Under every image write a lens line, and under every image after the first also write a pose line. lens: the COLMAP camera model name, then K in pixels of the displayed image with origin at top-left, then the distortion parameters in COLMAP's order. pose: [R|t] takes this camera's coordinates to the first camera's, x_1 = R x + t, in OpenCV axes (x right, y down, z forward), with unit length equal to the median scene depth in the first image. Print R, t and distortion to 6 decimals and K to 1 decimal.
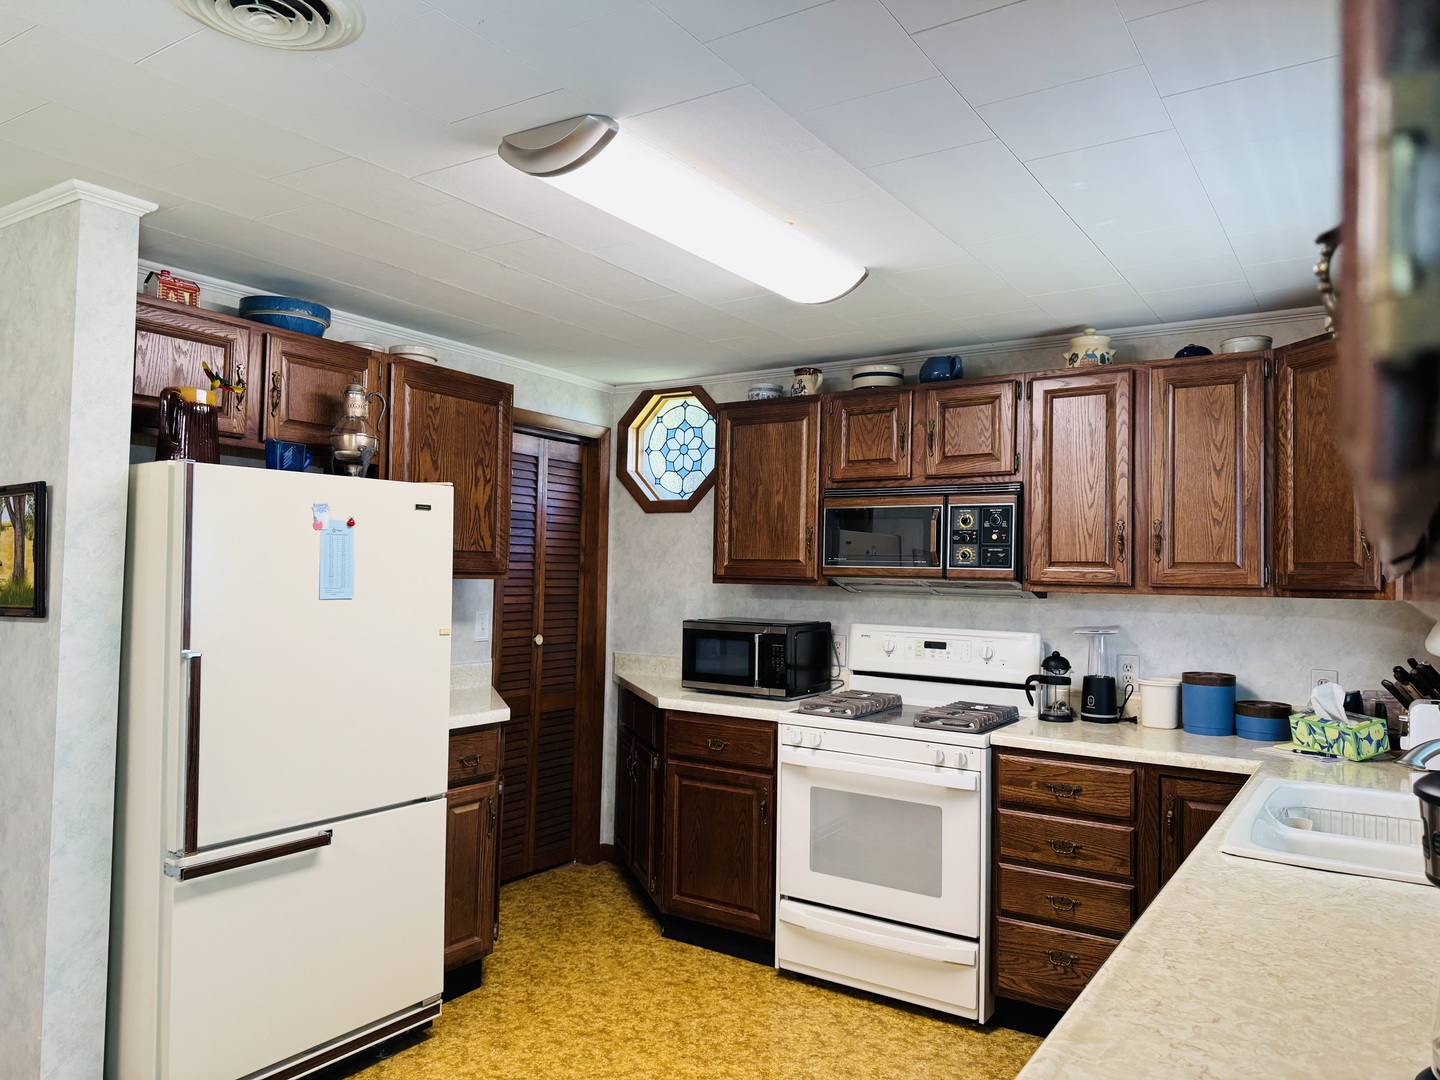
lens RADIAL K [[1009.2, 0, 720.4], [0, 1009.2, 536.2], [0, 0, 1]] dist [0.067368, -0.073120]
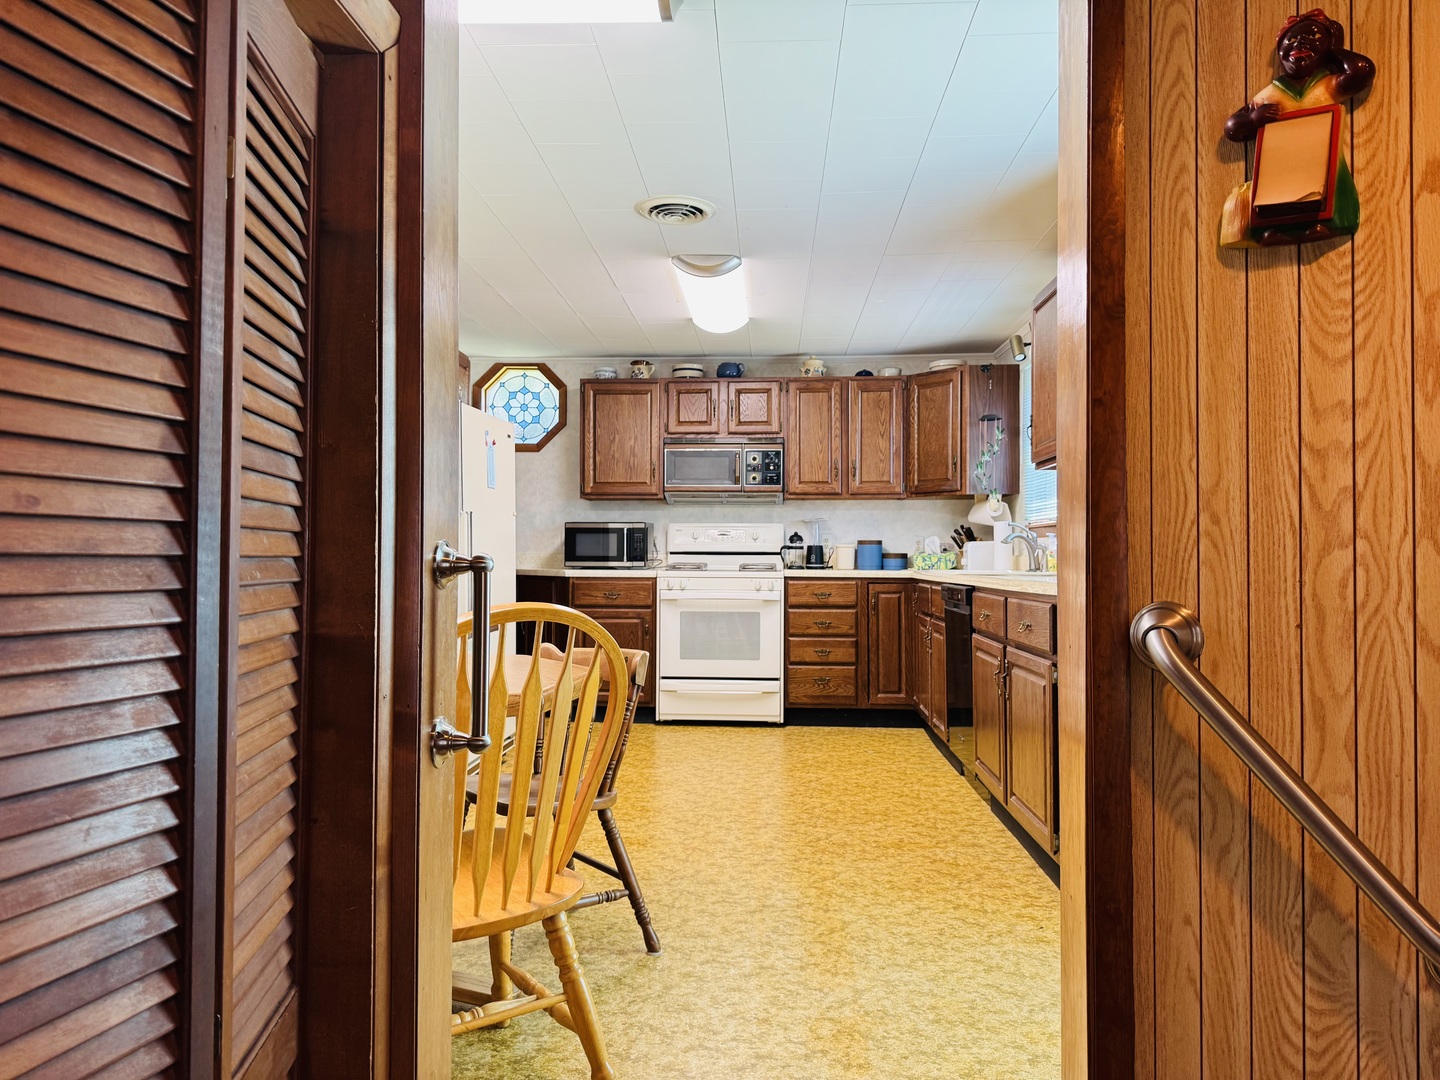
lens RADIAL K [[1009.2, 0, 717.9], [0, 1009.2, 538.2], [0, 0, 1]] dist [0.067368, -0.073120]
pose [[0.866439, -0.007975, 0.499219, -0.704134], [-0.006686, 0.999597, 0.027573, 0.076683], [-0.499238, -0.027229, 0.866037, -0.502837]]
